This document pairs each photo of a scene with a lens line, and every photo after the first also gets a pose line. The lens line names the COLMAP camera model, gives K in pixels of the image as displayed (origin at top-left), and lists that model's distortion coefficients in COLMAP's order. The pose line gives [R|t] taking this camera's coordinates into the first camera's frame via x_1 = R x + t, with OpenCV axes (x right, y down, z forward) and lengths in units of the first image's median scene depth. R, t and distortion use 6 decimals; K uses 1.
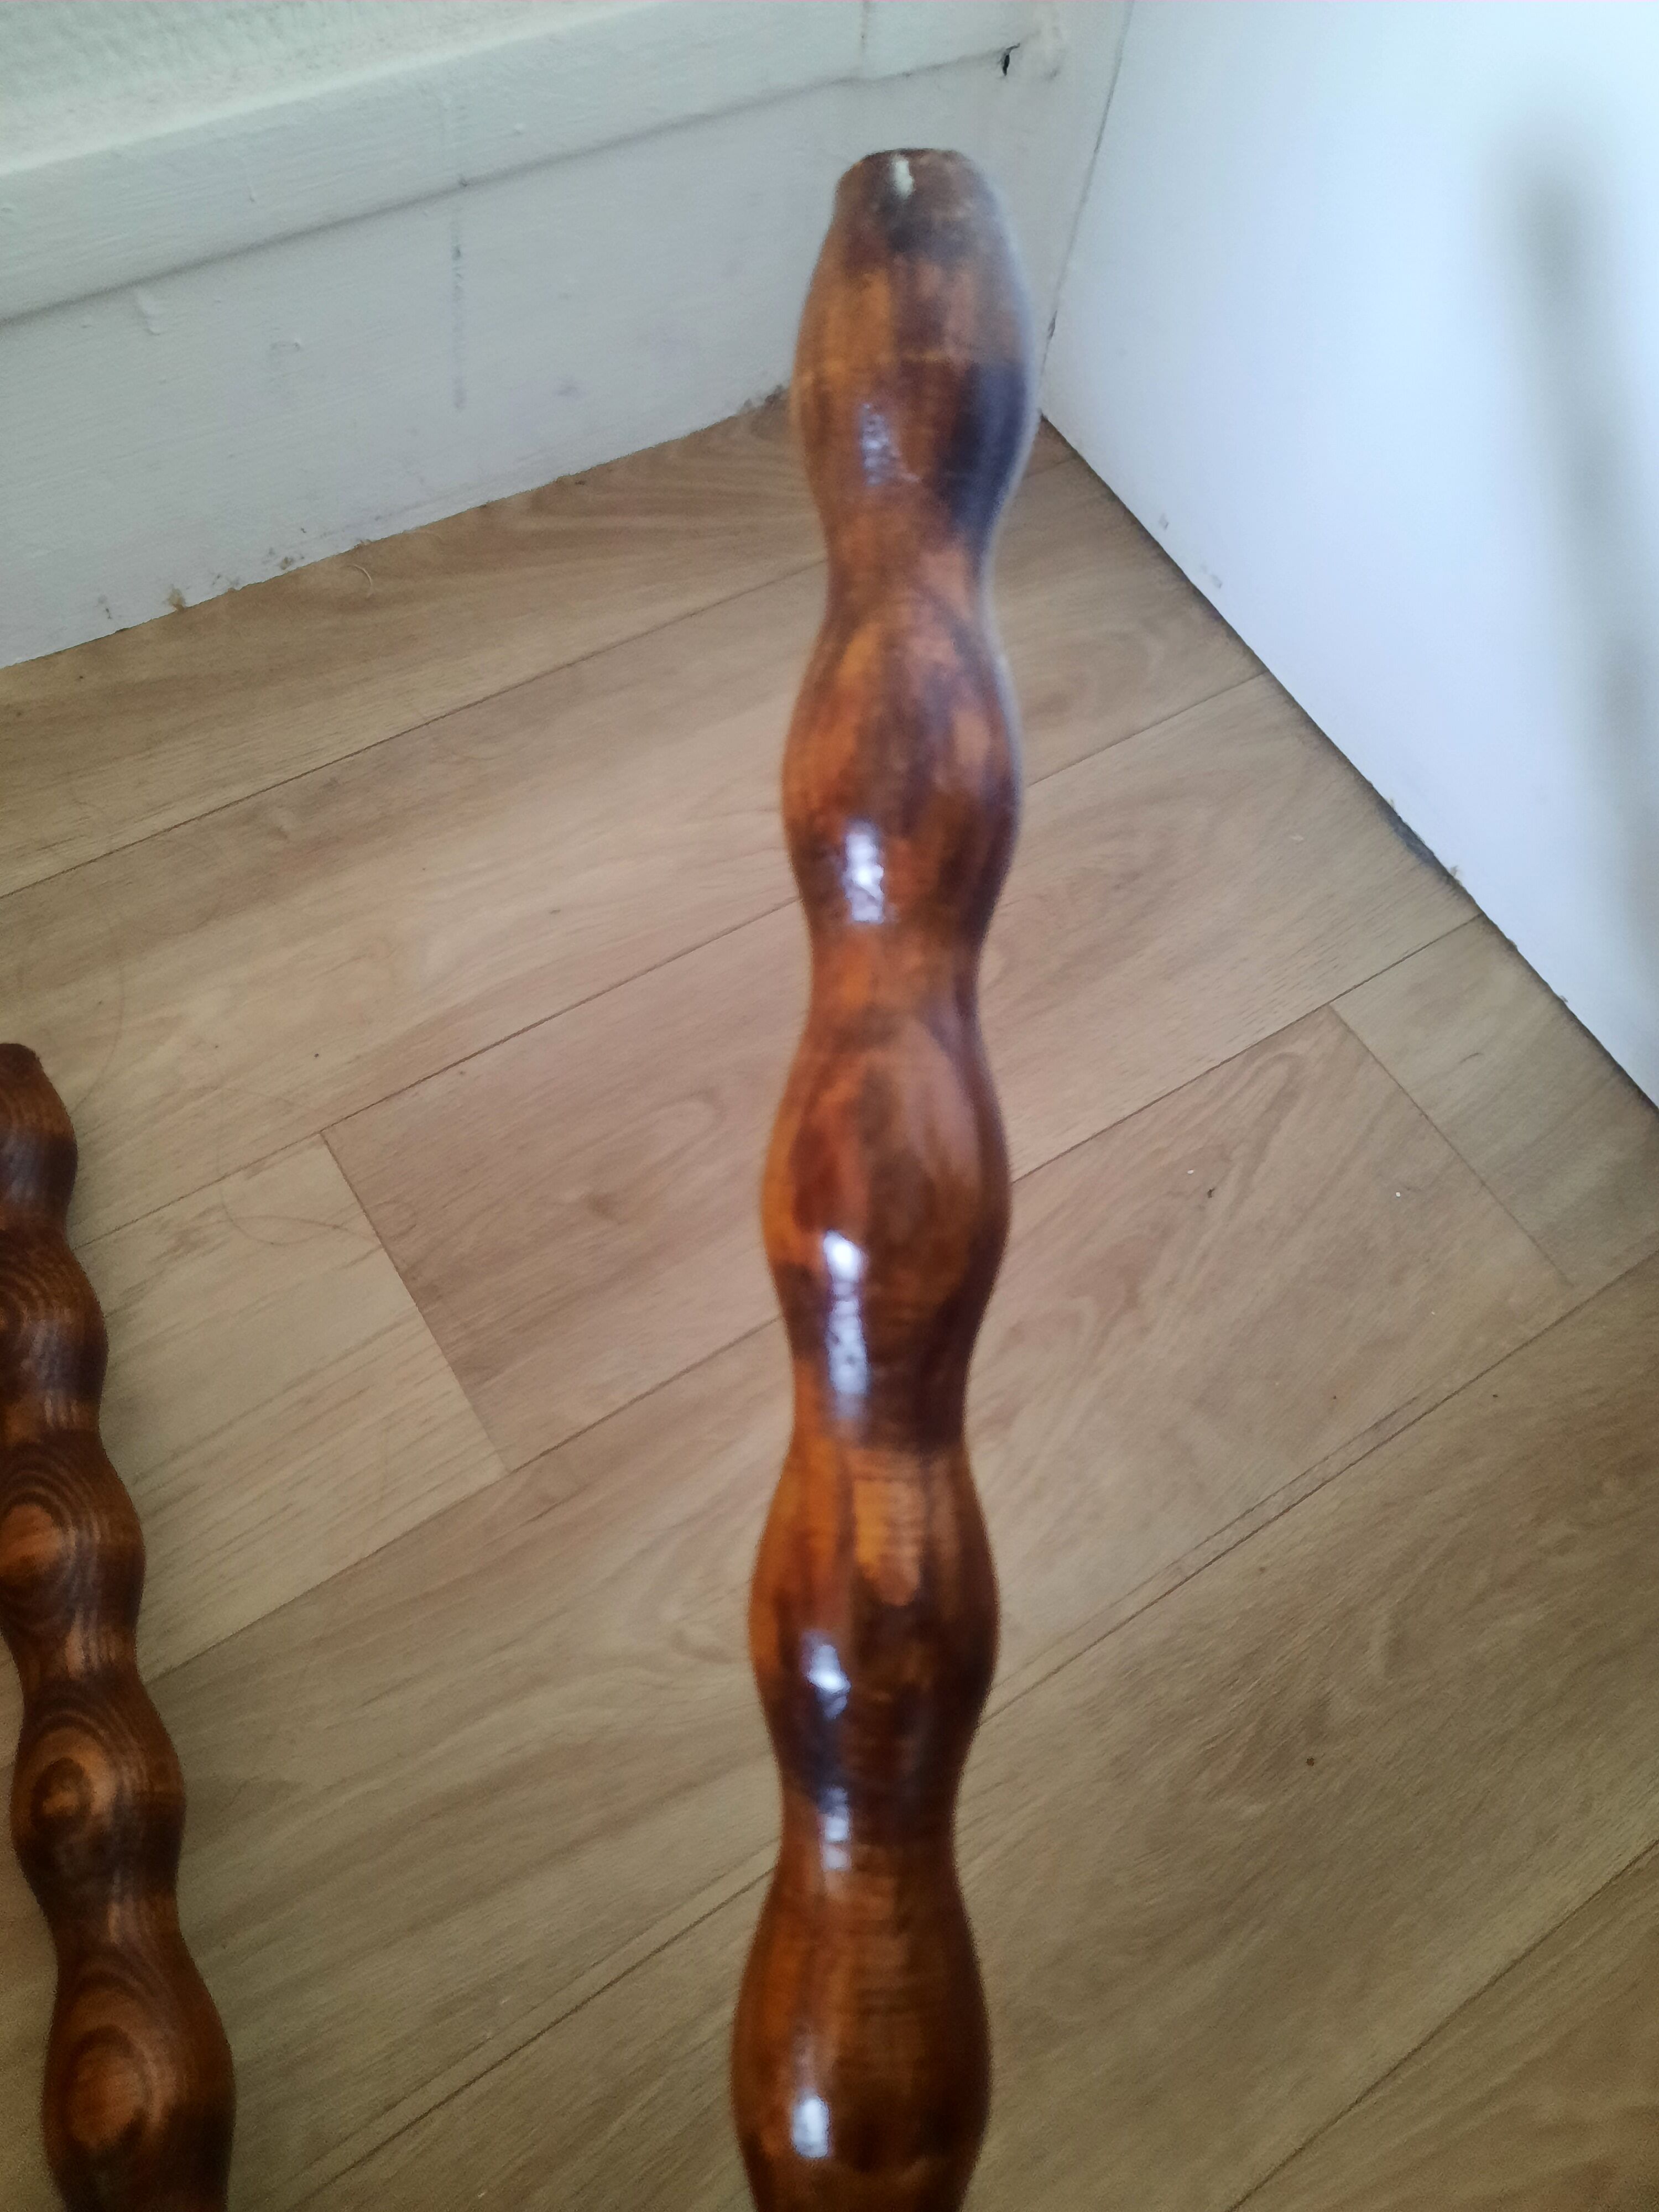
lens RADIAL K [[1608.6, 0, 777.8], [0, 1608.6, 1101.5], [0, 0, 1]] dist [0.021881, -0.024861]
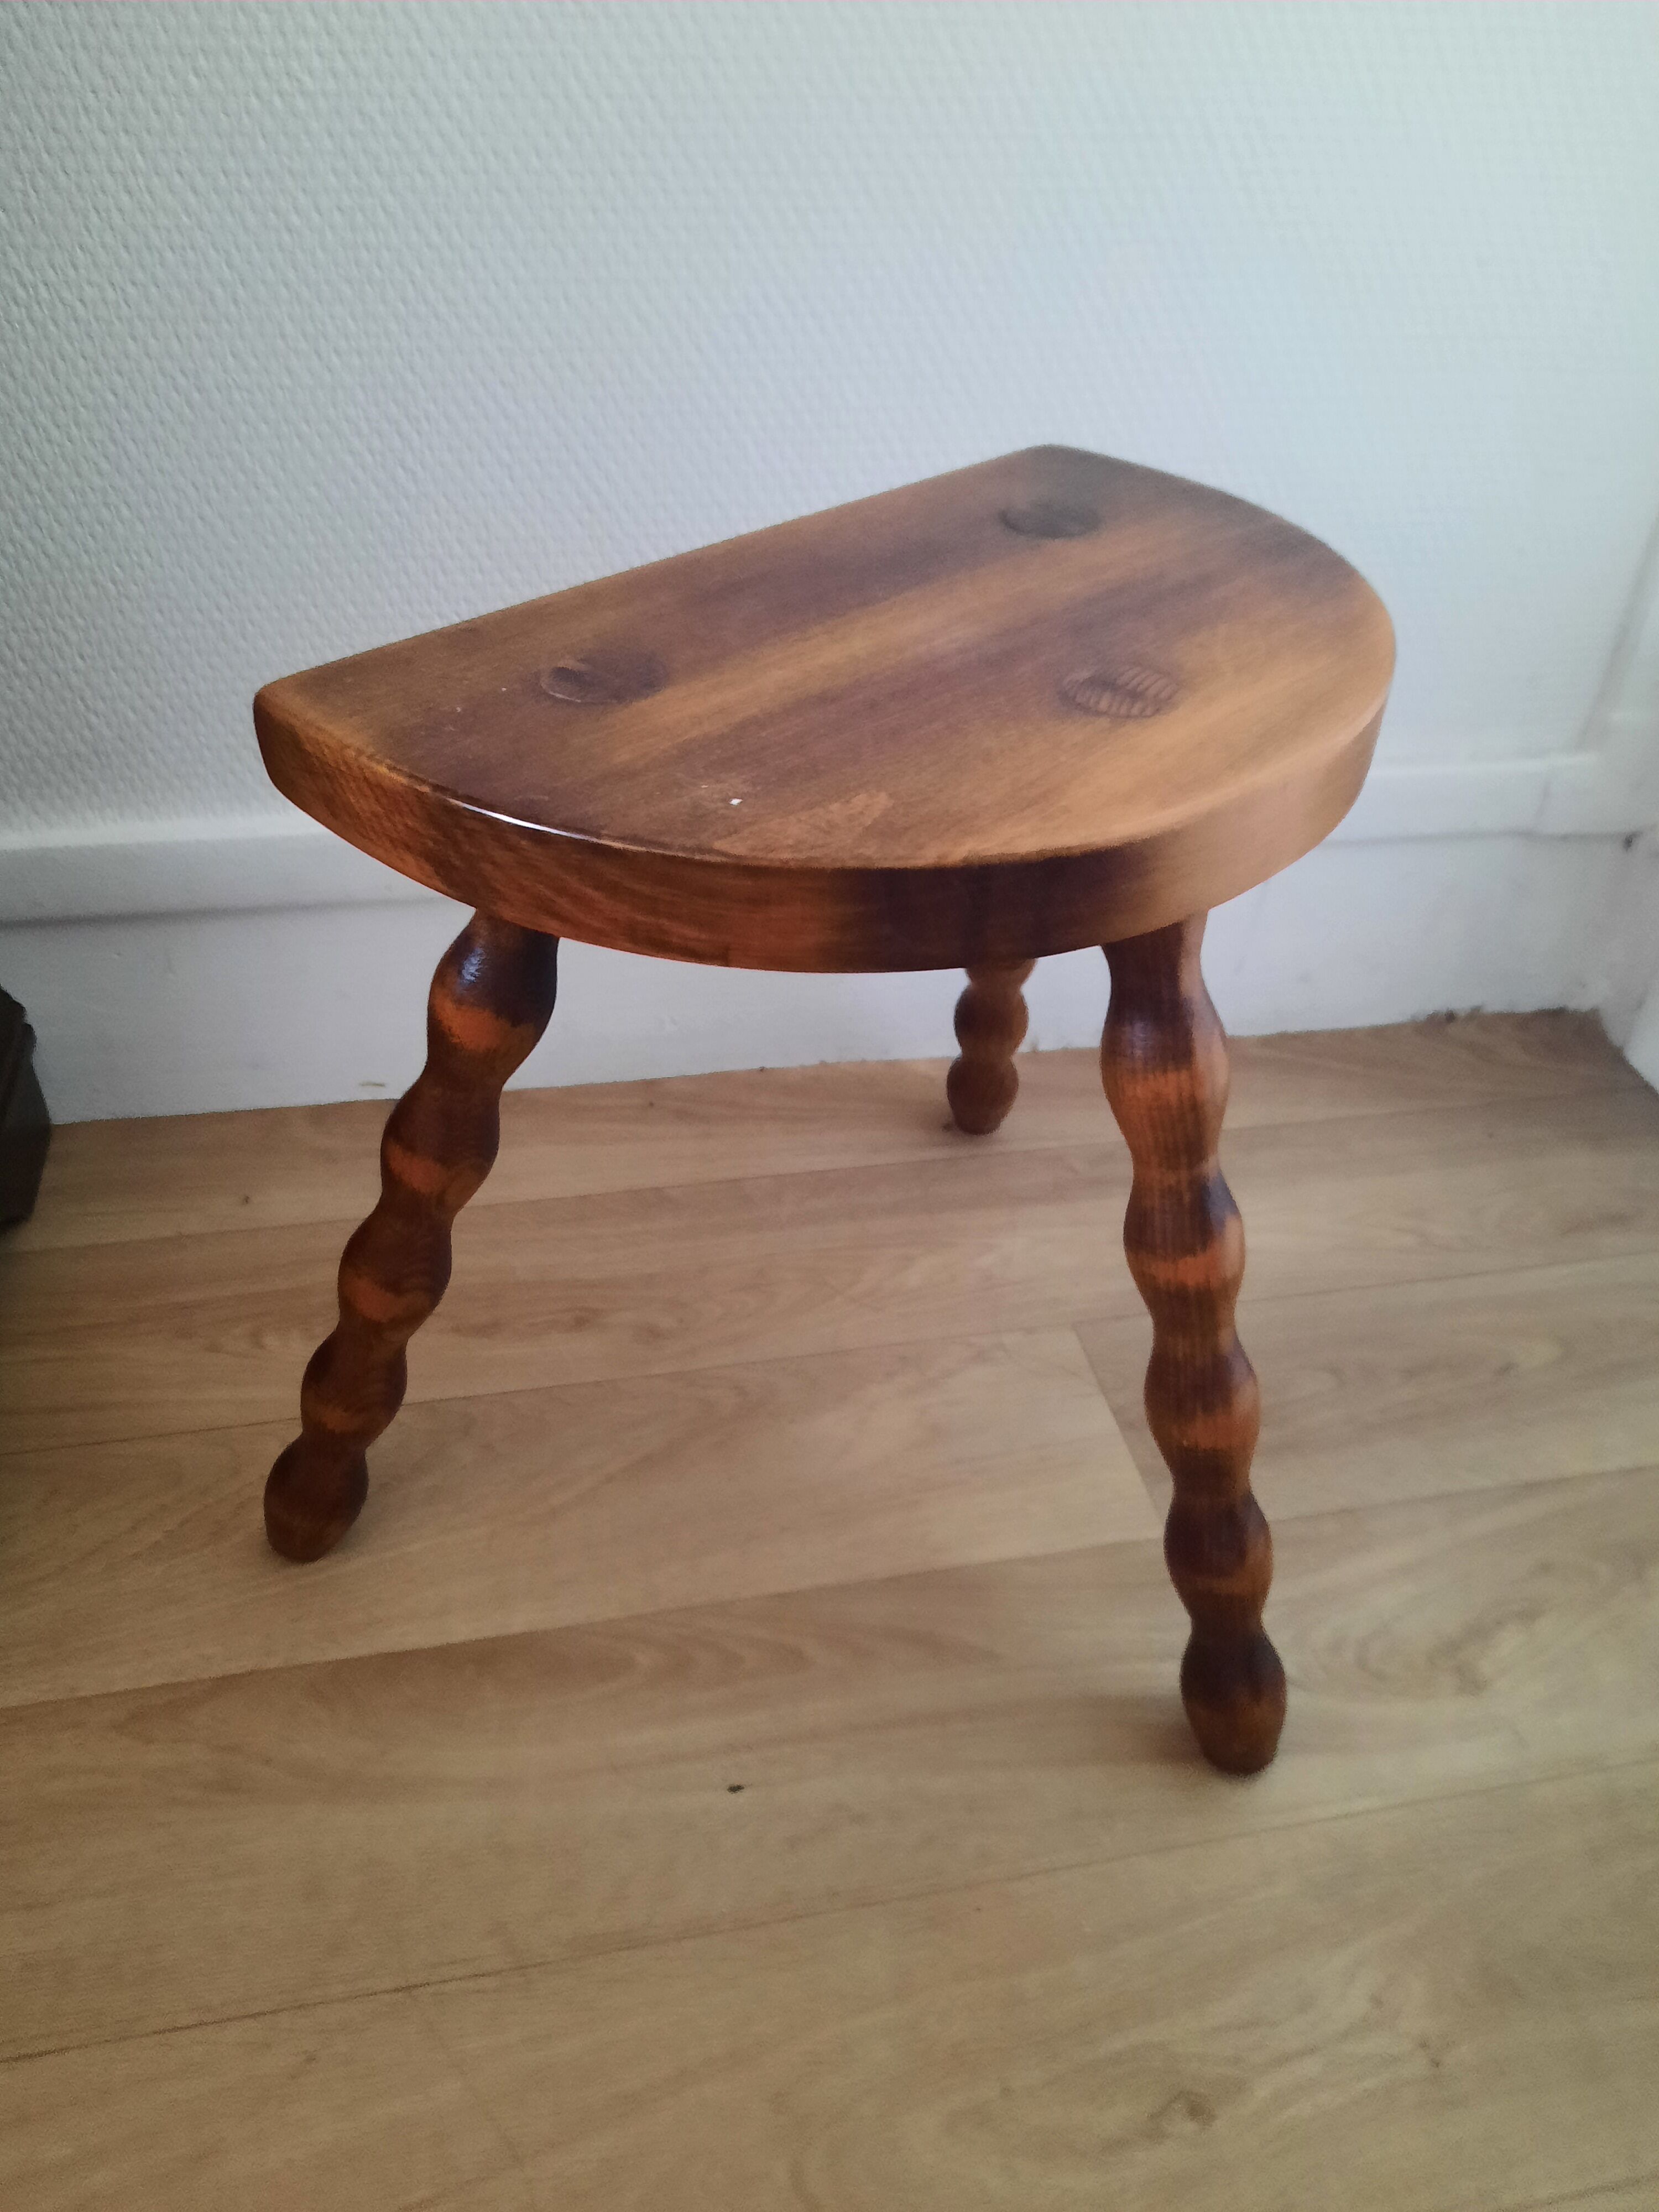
lens RADIAL K [[1608.6, 0, 810.0], [0, 1608.6, 1113.9], [0, 0, 1]] dist [0.021881, -0.024861]
pose [[0.931982, 0.184654, -0.311949, -0.076222], [-0.302707, 0.869881, -0.389456, 0.523315], [0.199444, 0.457395, 0.866610, -0.481279]]
